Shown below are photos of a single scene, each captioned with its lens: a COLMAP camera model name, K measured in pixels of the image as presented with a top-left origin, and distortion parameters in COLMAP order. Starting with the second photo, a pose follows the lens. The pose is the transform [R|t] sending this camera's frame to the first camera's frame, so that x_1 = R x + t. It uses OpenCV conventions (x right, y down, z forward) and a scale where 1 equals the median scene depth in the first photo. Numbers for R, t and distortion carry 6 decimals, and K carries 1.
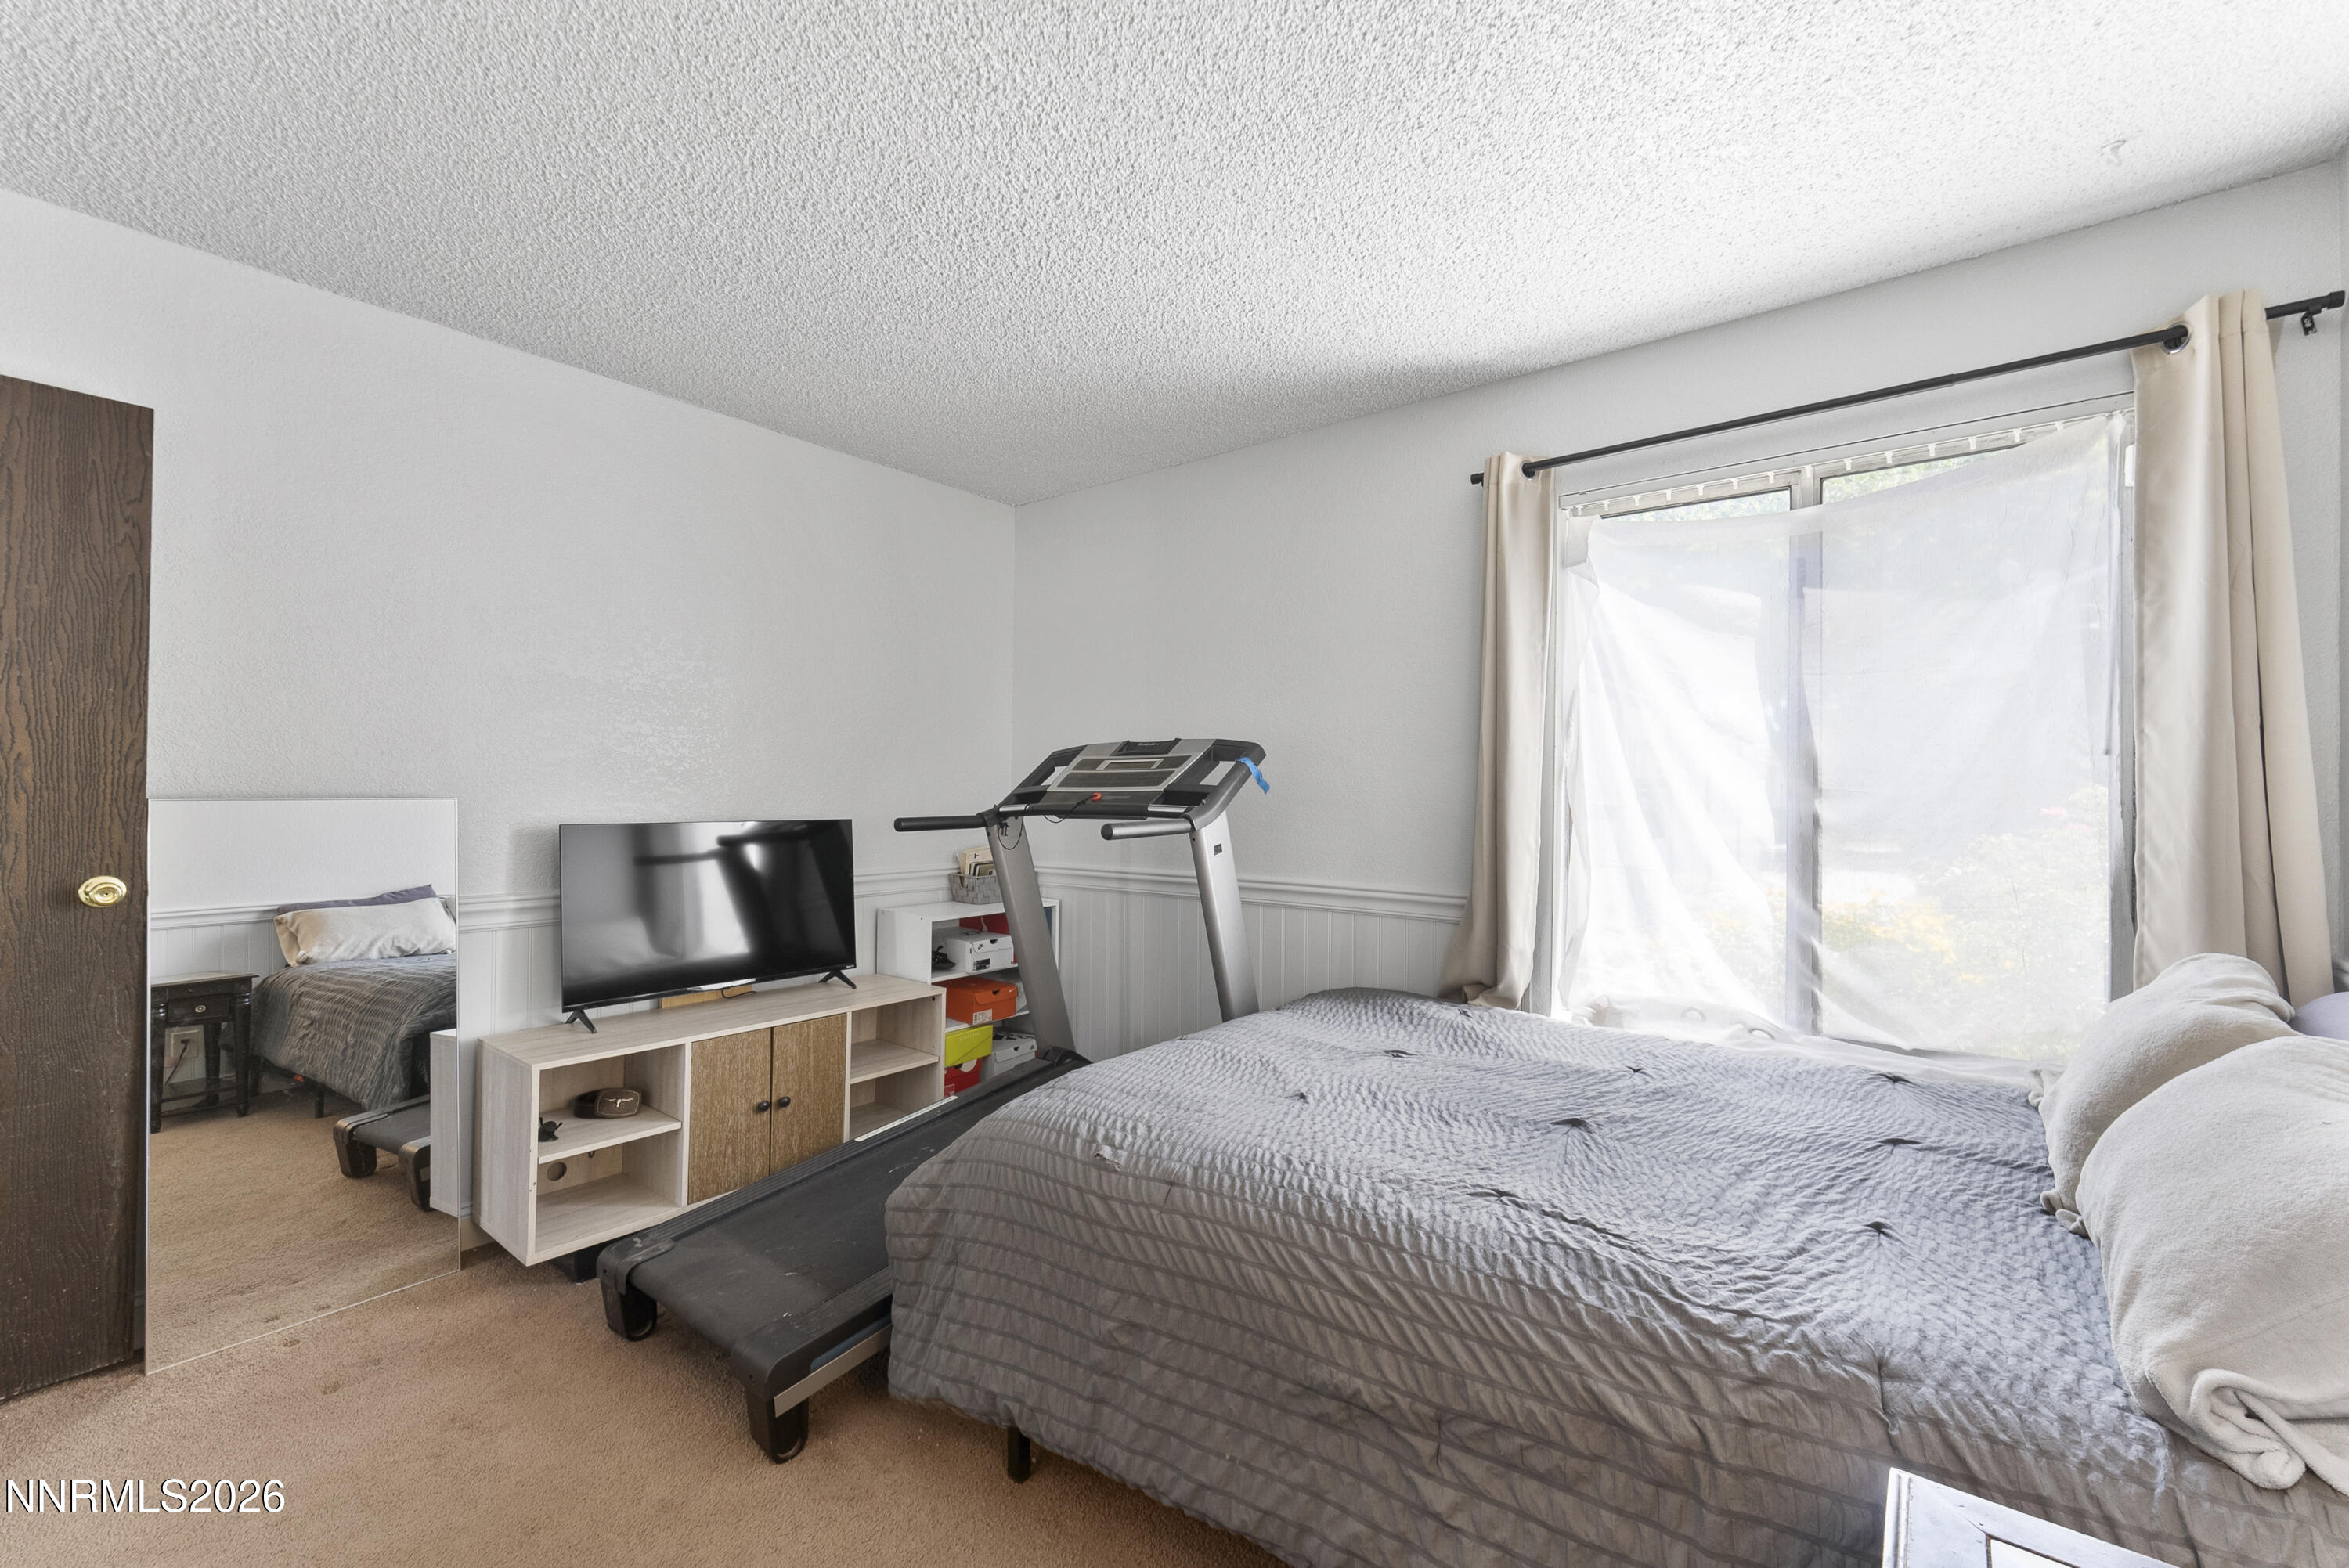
lens RADIAL K [[957.0, 0, 1174.5], [0, 957.0, 784.0], [0, 0, 1]] dist [0.000364, 0.000240]
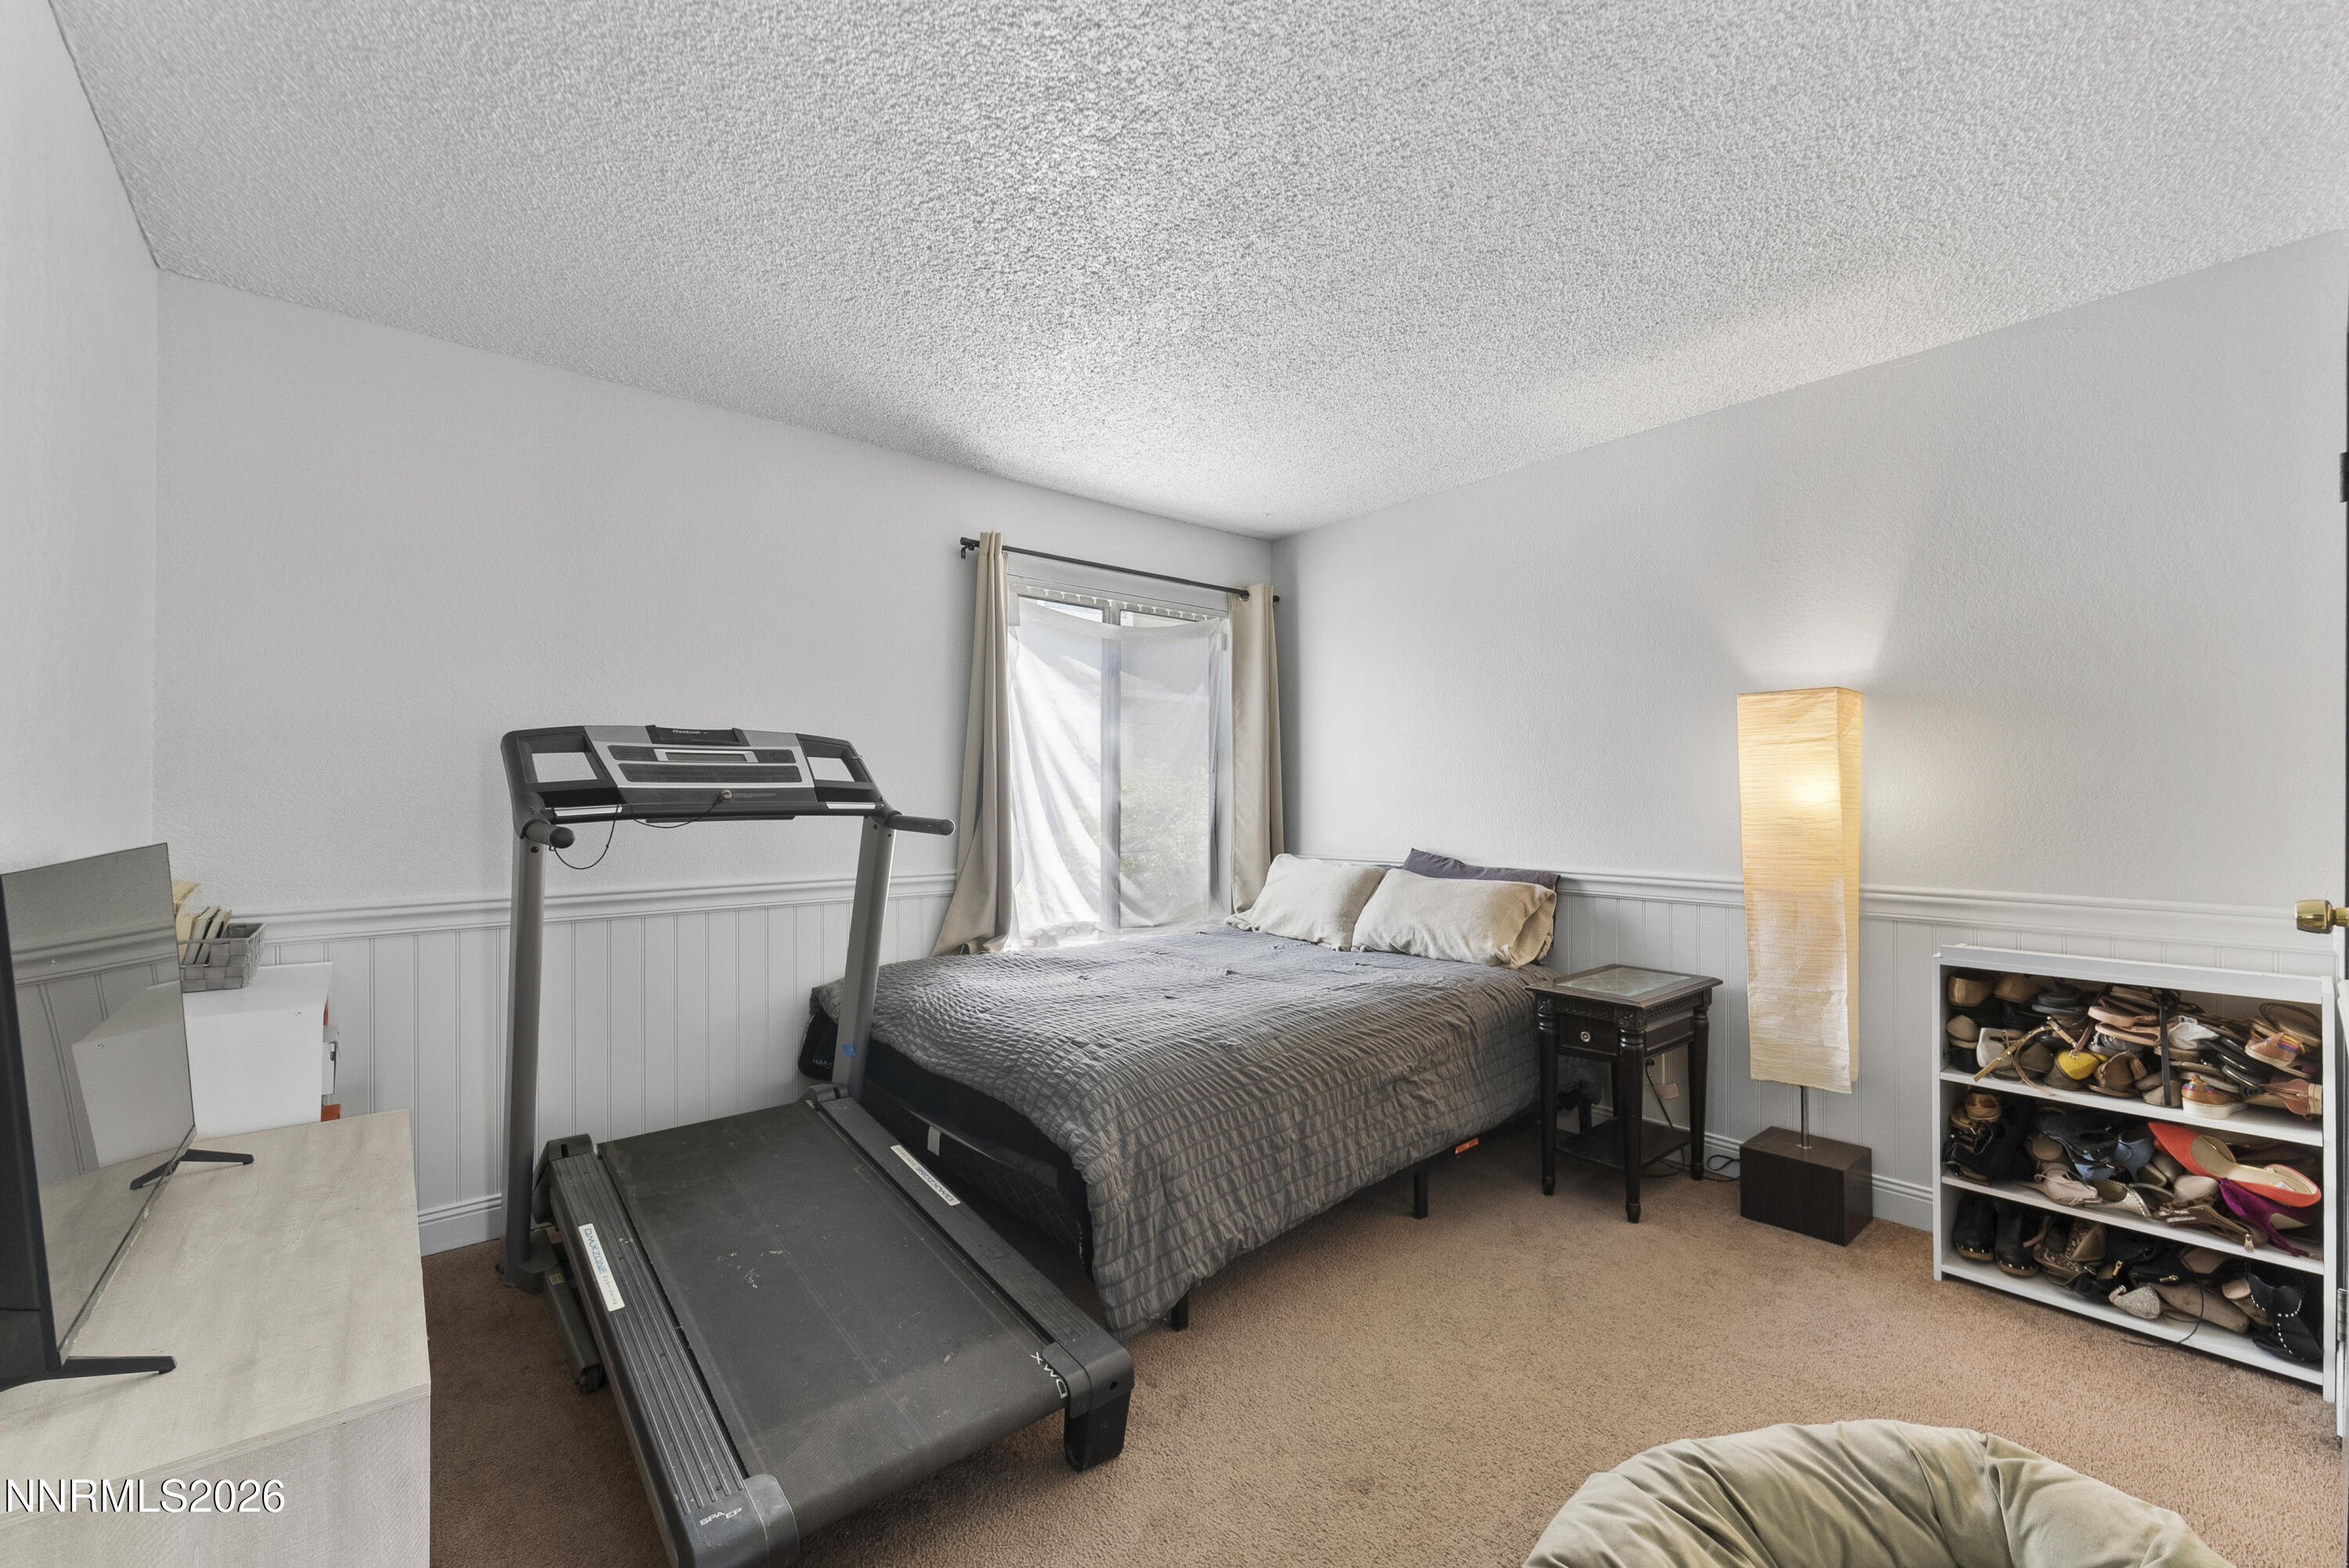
lens RADIAL K [[980.2, 0, 1174.5], [0, 980.2, 784.0], [0, 0, 1]] dist [-0.001274, -0.000083]
pose [[0.192724, 0.005322, 0.981239, -1.066359], [-0.007474, 0.999964, -0.003956, 0.005593], [-0.981225, -0.006572, 0.192757, 0.562285]]
